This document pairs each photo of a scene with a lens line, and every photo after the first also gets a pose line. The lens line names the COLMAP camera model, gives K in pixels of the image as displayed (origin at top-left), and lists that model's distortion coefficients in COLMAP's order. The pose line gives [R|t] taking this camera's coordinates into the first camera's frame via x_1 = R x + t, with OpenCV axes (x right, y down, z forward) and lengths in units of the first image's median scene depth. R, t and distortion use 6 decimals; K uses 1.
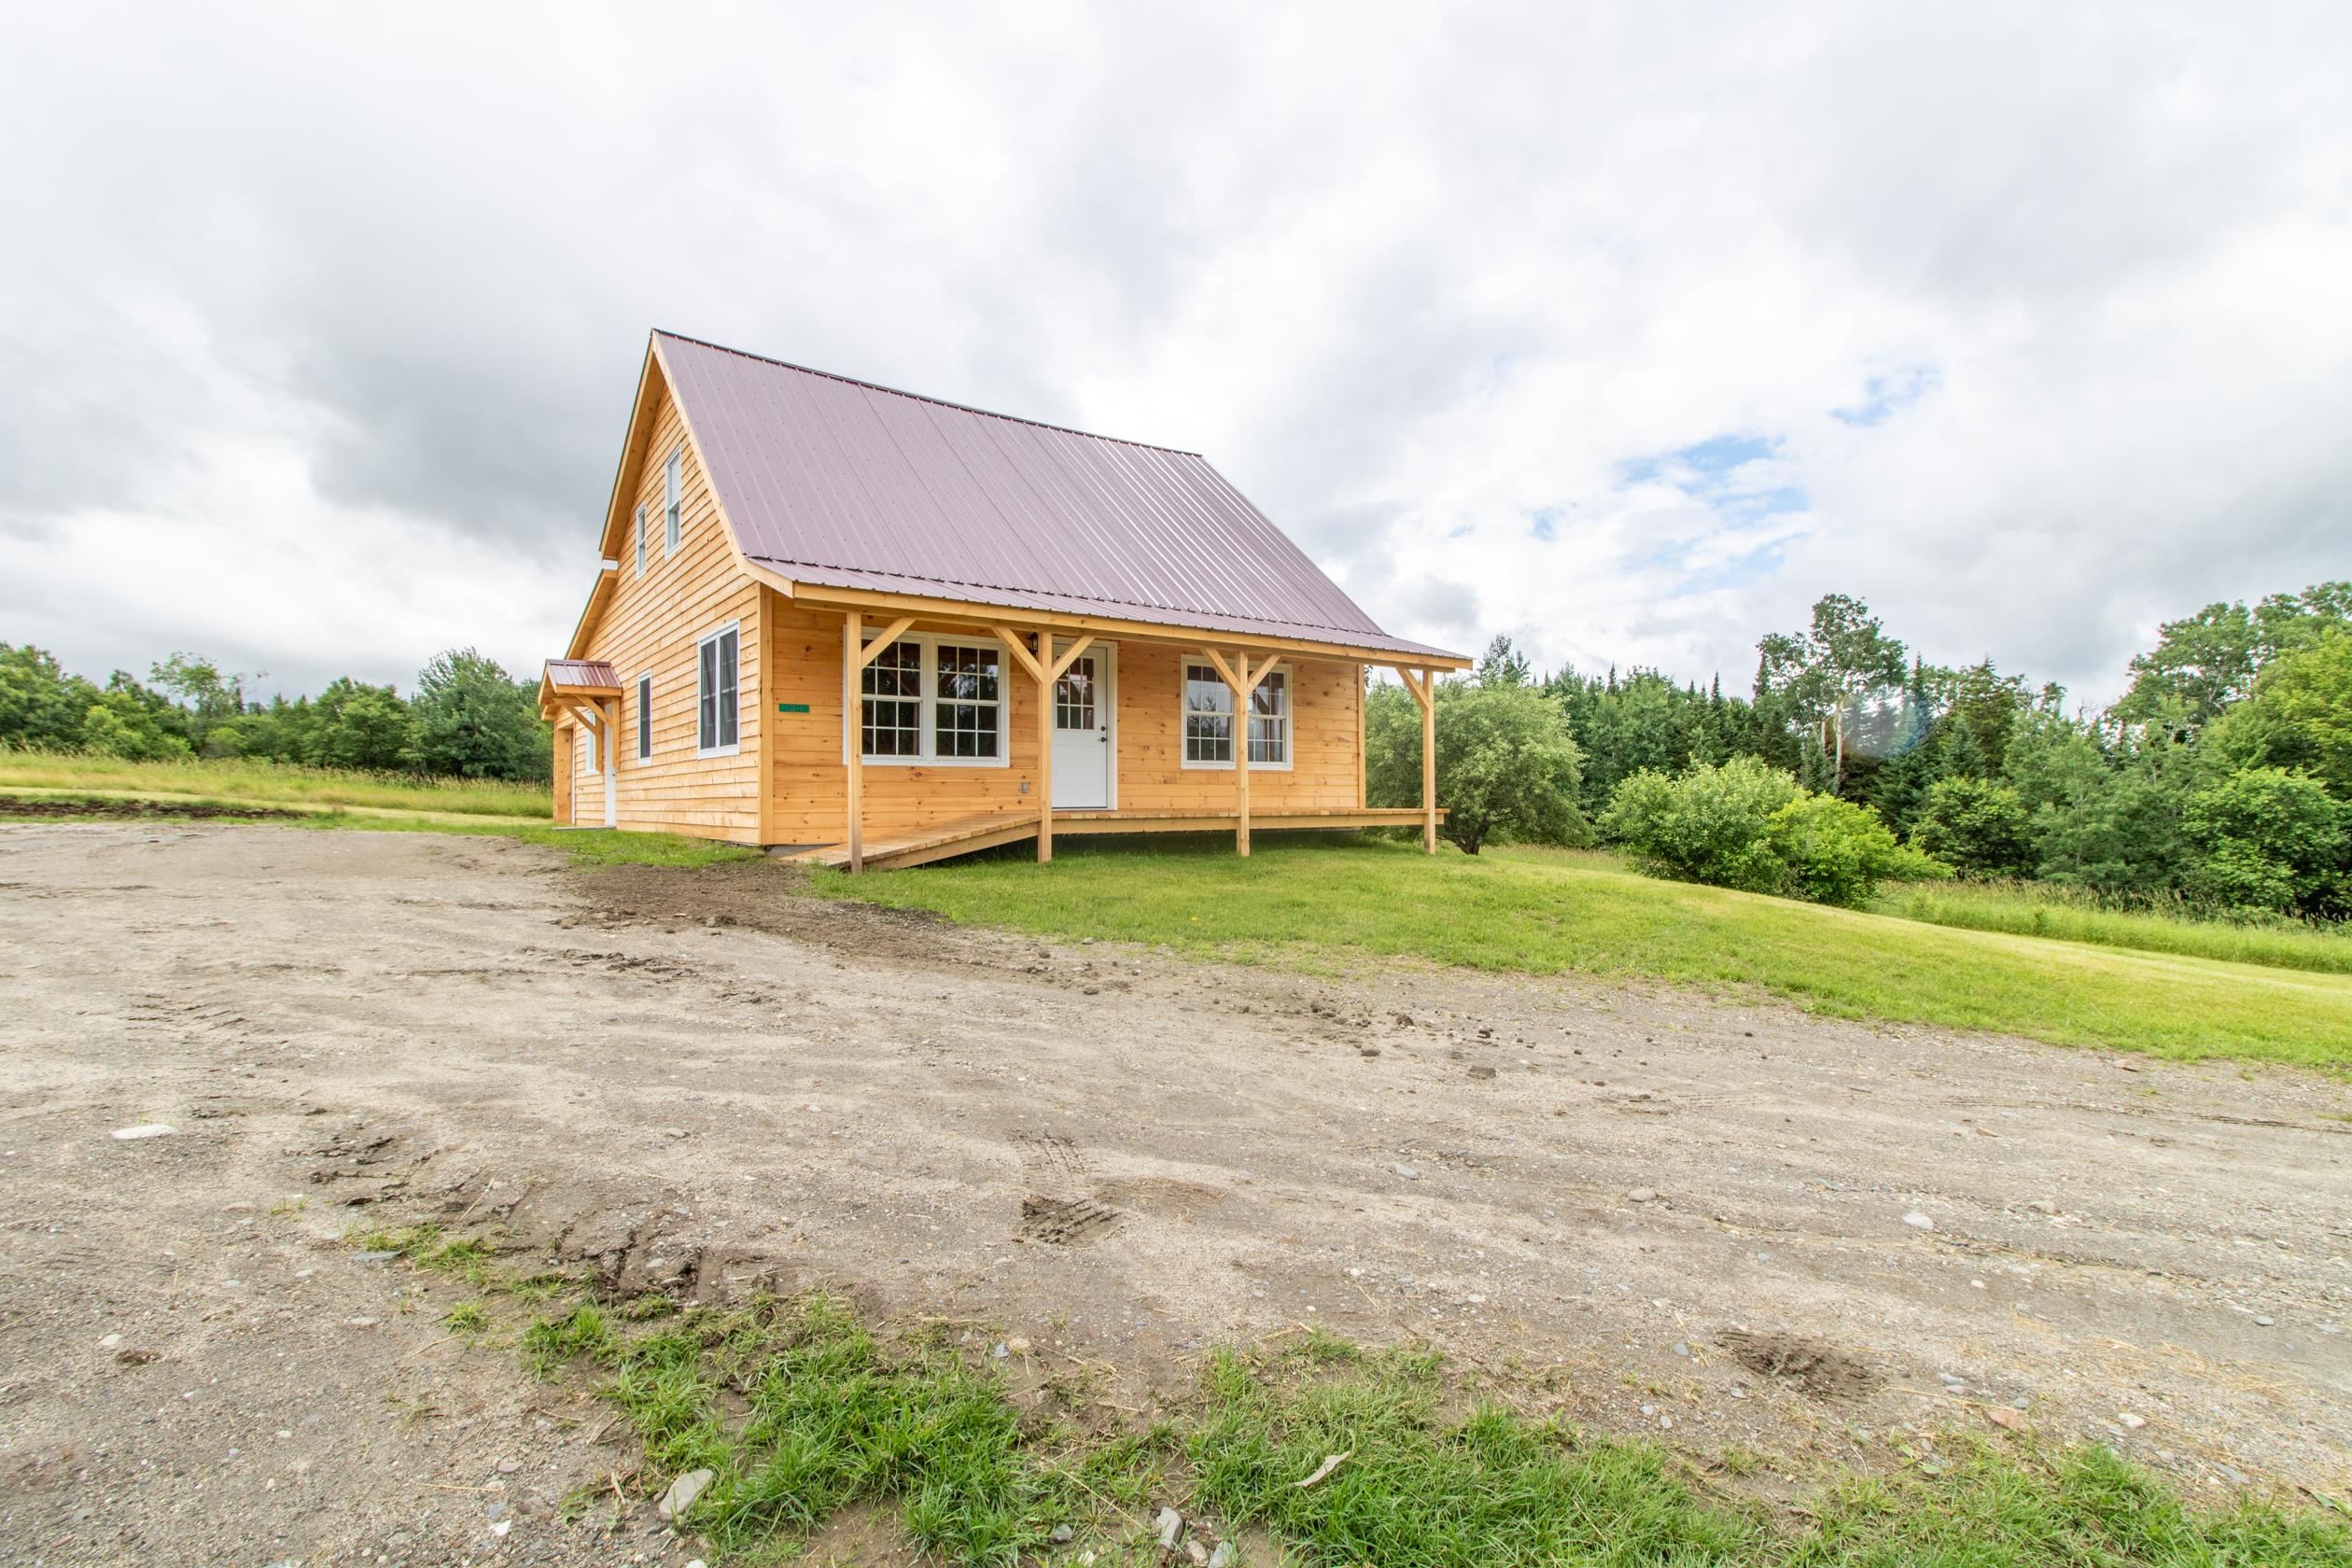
lens RADIAL K [[1111.2, 0, 1140.2], [0, 1111.2, 800.1], [0, 0, 1]] dist [0.009965, -0.002459]
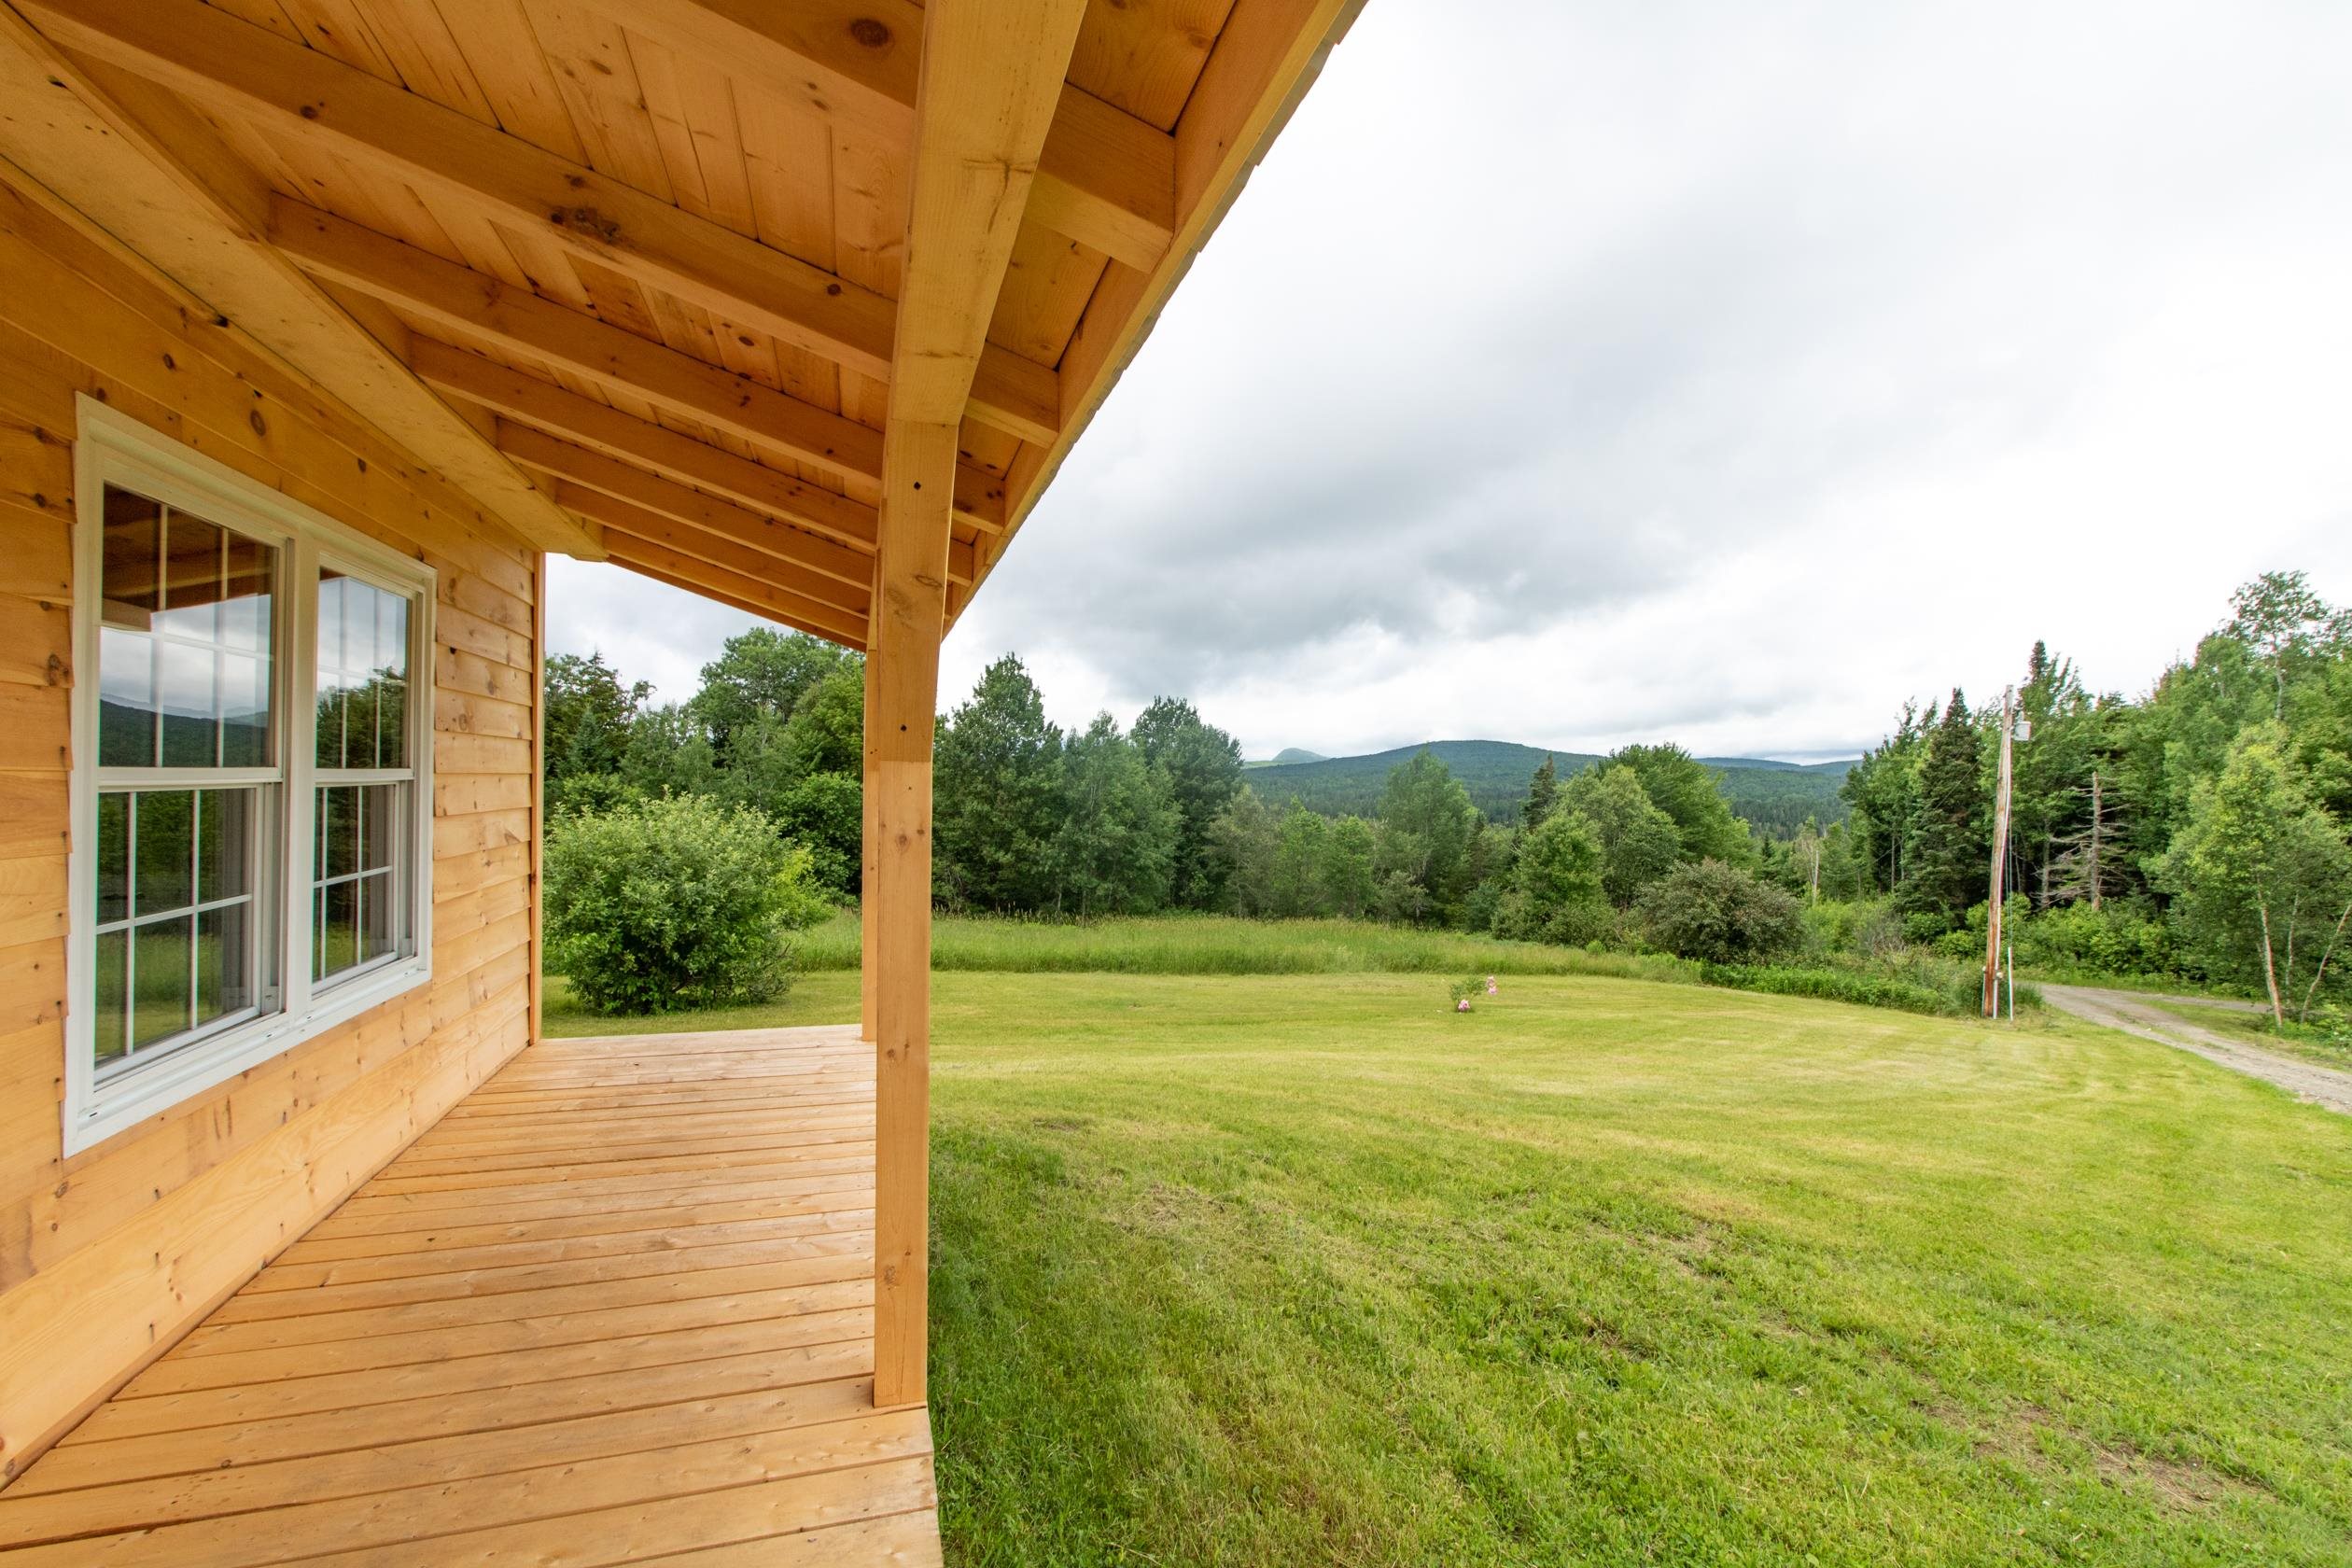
lens RADIAL K [[1111.2, 0, 1200.6], [0, 1111.2, 786.2], [0, 0, 1]] dist [0.009965, -0.002459]
pose [[0.328318, 0.000334, 0.944567, -0.010822], [-0.009416, 0.999951, 0.002919, -0.020109], [-0.944520, -0.009852, 0.328305, 0.203765]]
